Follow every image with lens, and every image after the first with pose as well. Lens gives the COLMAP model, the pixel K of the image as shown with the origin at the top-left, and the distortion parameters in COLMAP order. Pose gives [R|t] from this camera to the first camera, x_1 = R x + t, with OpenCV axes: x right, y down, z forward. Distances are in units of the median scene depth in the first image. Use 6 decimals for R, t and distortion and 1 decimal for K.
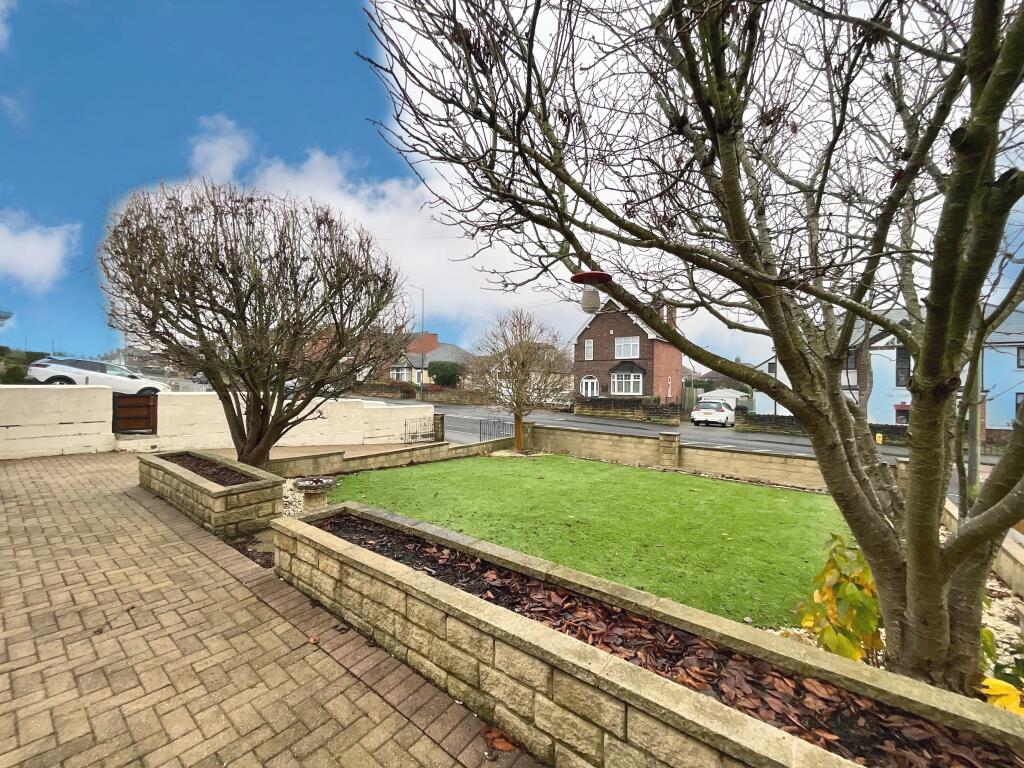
lens RADIAL K [[407.2, 0, 512.0], [0, 407.2, 384.0], [0, 0, 1]] dist [0.000327, 0.000088]
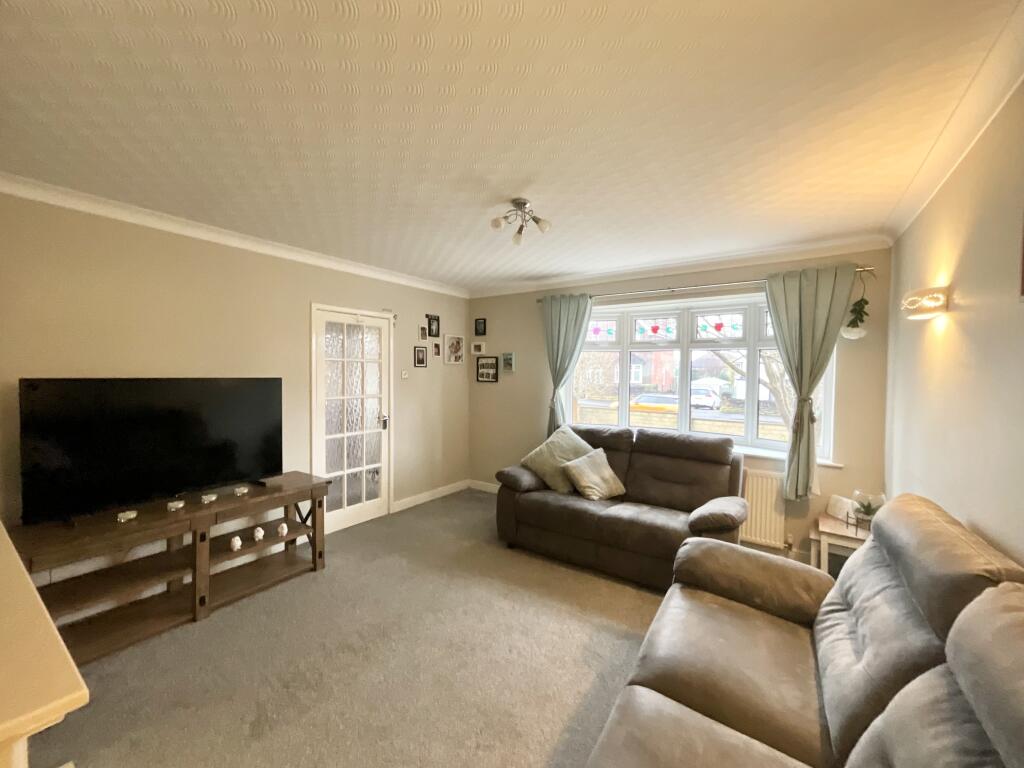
lens RADIAL K [[407.2, 0, 512.0], [0, 407.2, 384.0], [0, 0, 1]] dist [0.000327, 0.000088]
pose [[0.999052, -0.002338, 0.043479, -0.122289], [0.001074, 0.999577, 0.029071, -0.005925], [-0.043529, -0.028997, 0.998631, -0.175697]]
